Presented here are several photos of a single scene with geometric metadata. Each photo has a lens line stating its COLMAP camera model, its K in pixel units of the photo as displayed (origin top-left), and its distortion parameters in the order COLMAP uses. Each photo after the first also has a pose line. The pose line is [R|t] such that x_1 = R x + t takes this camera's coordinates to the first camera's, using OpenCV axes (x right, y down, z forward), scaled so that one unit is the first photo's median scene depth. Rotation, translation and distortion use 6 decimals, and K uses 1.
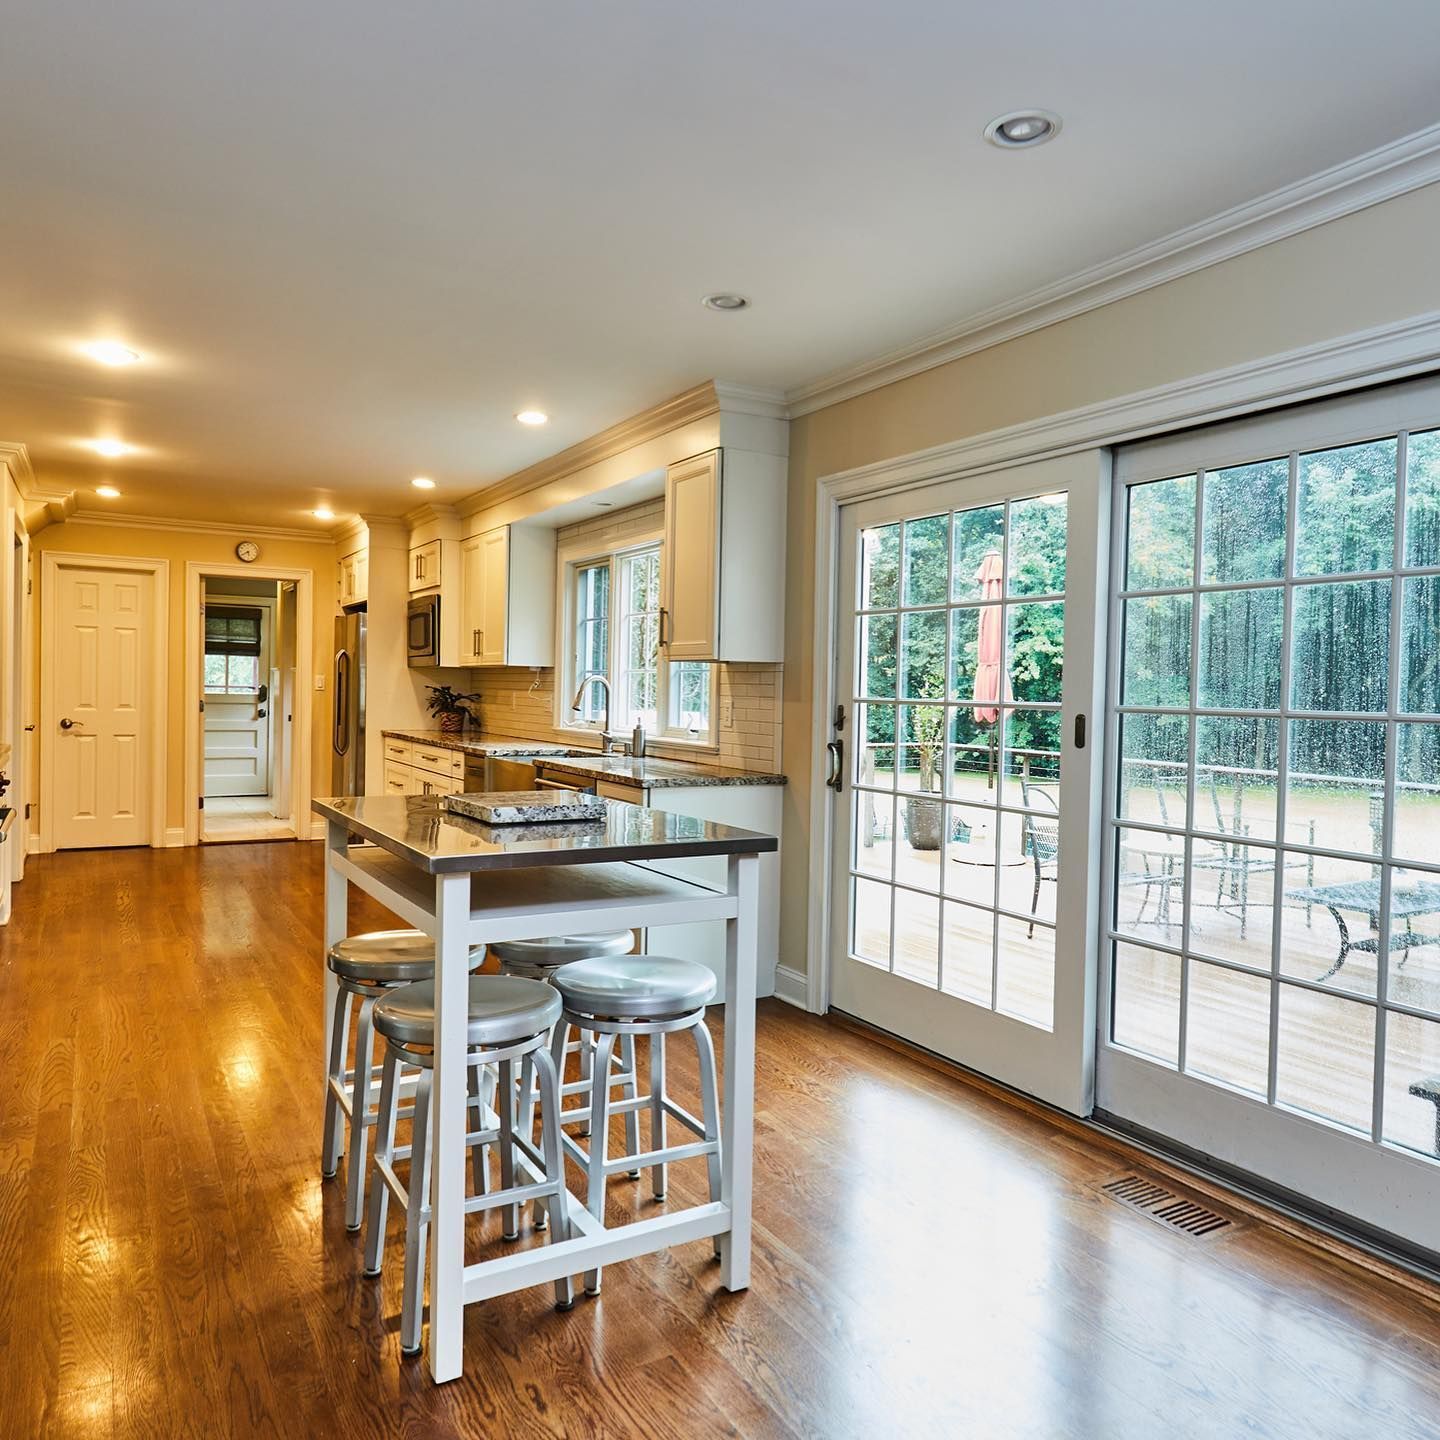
lens RADIAL K [[1074.7, 0, 722.2], [0, 1074.7, 725.7], [0, 0, 1]] dist [0.007540, 0.009816]
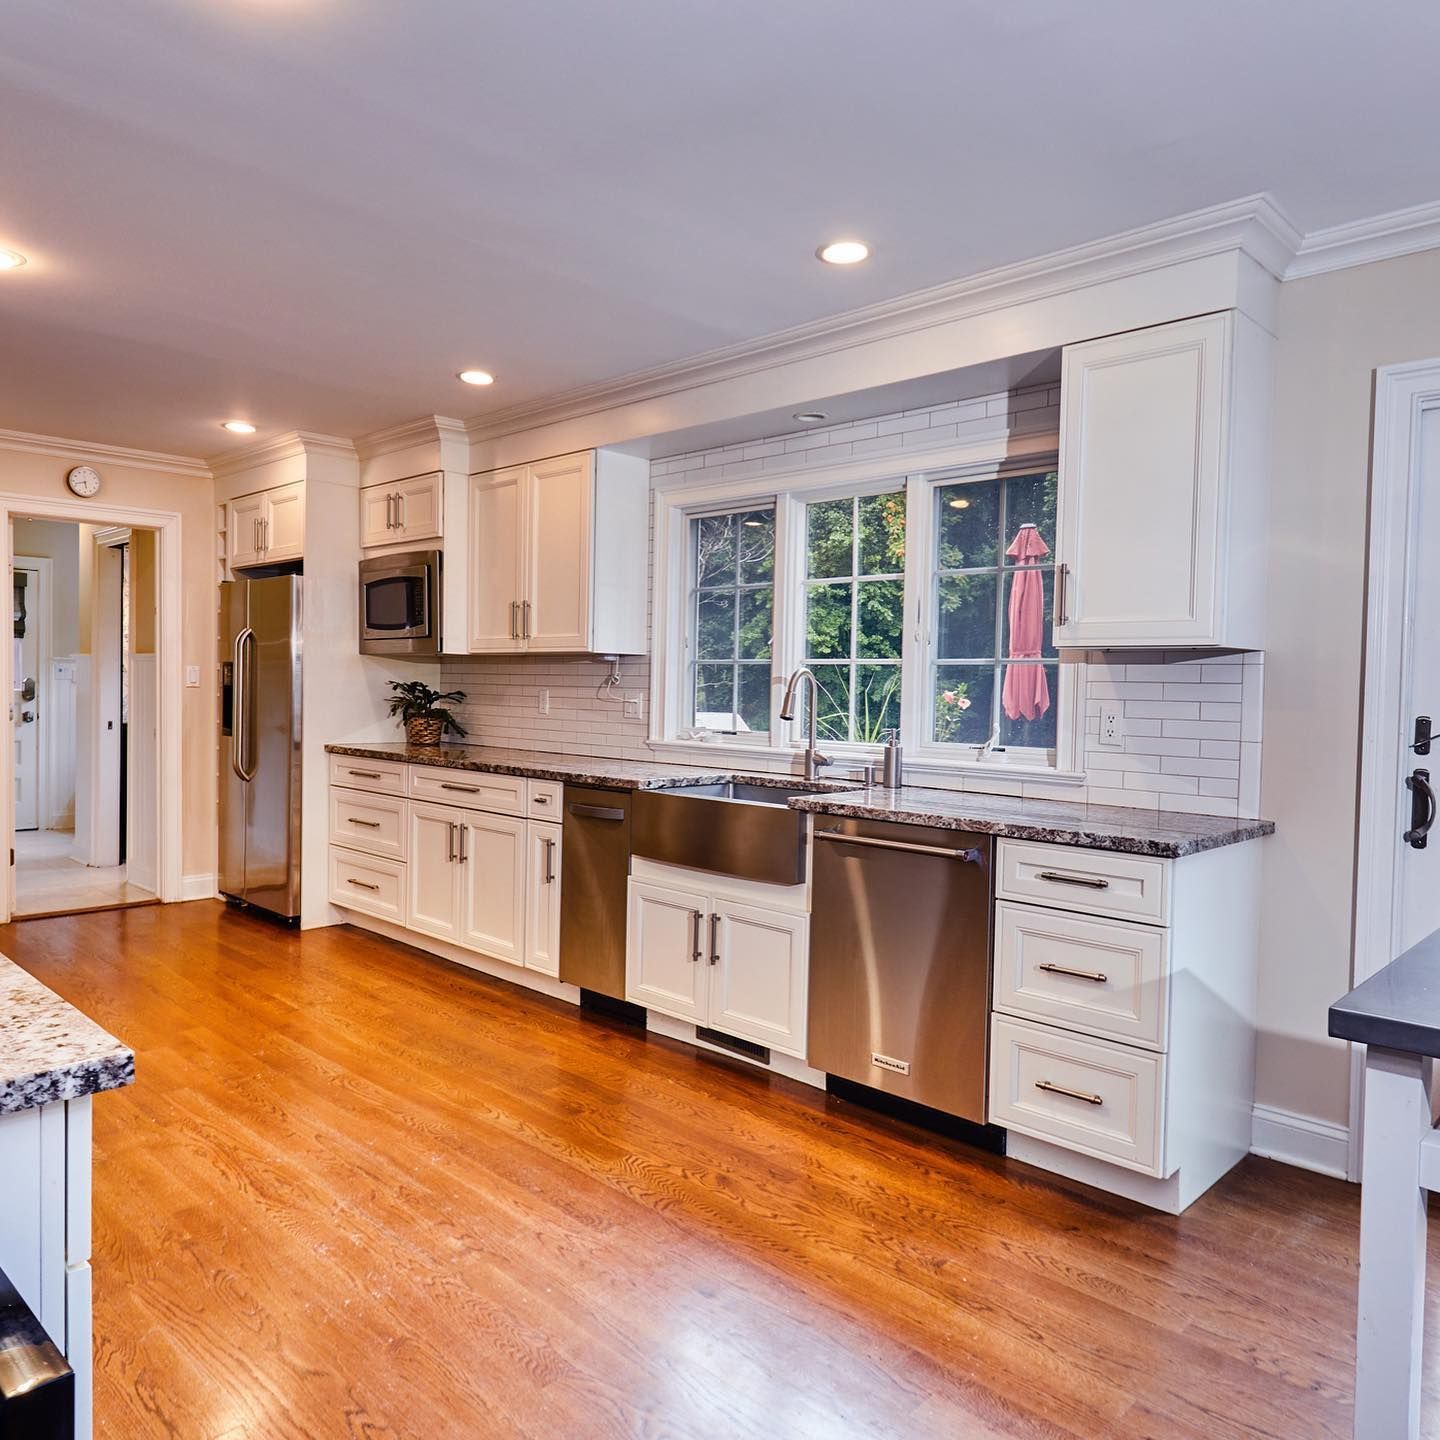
lens RADIAL K [[1074.7, 0, 722.1], [0, 1074.7, 717.1], [0, 0, 1]] dist [0.007540, 0.009816]
pose [[0.963117, -0.011585, 0.268833, -0.259680], [0.010655, 0.999931, 0.004918, -0.014377], [-0.268871, -0.001872, 0.963174, 0.261495]]
